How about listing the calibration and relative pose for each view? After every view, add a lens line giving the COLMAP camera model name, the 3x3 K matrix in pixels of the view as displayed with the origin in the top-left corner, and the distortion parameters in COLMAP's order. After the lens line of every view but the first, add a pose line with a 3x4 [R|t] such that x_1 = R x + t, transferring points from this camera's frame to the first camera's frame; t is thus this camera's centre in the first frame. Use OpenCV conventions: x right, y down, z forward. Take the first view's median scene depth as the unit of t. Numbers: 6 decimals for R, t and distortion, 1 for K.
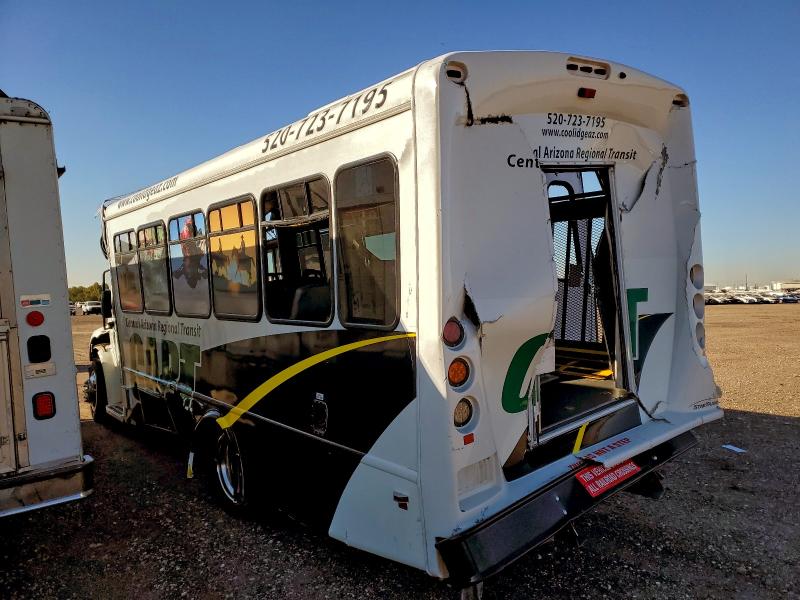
lens RADIAL K [[619.8, 0, 407.0], [0, 619.8, 302.0], [0, 0, 1]] dist [0.014017, -0.000060]
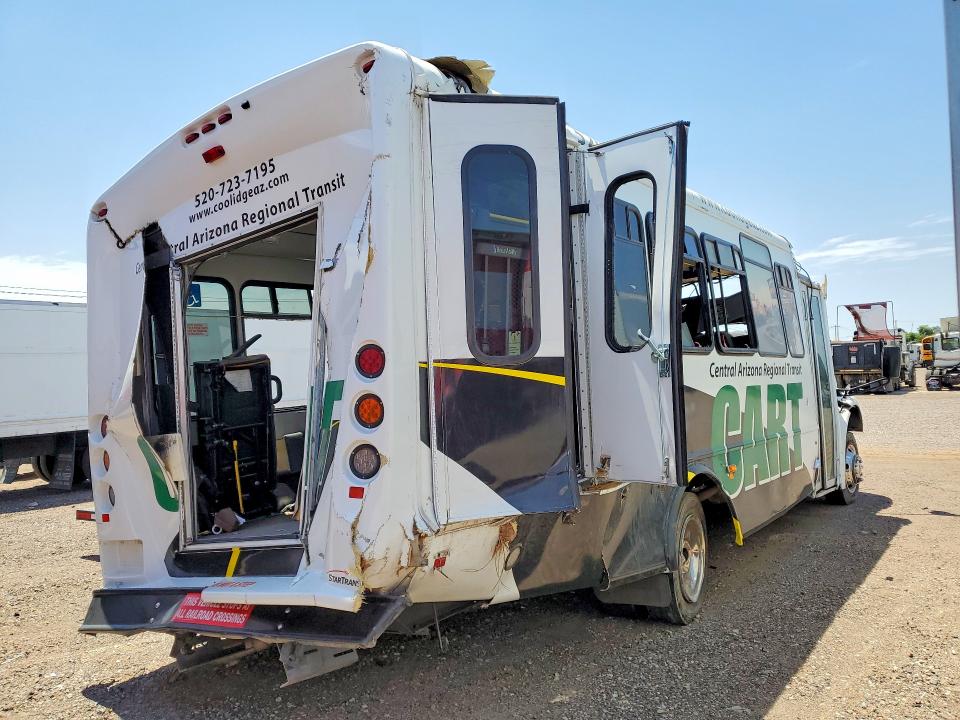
lens RADIAL K [[743.8, 0, 488.4], [0, 743.8, 362.4], [0, 0, 1]] dist [0.014017, -0.000060]
pose [[0.265985, -0.009222, -0.963933, 1.322981], [0.033046, 0.999454, -0.000443, -0.040590], [0.963411, -0.031736, 0.266145, 1.051645]]
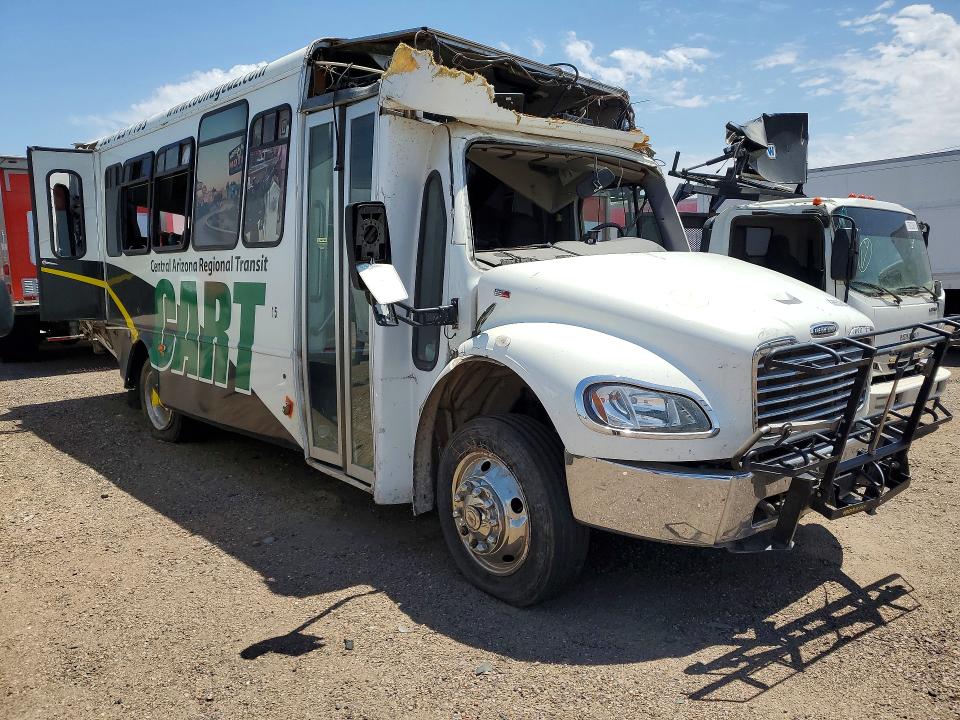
lens RADIAL K [[743.8, 0, 488.4], [0, 743.8, 362.4], [0, 0, 1]] dist [0.014017, -0.000060]
pose [[-0.997155, 0.046204, -0.059550, -0.669846], [0.038887, 0.992174, 0.118654, 0.037678], [0.064566, 0.116001, -0.991148, 3.765660]]
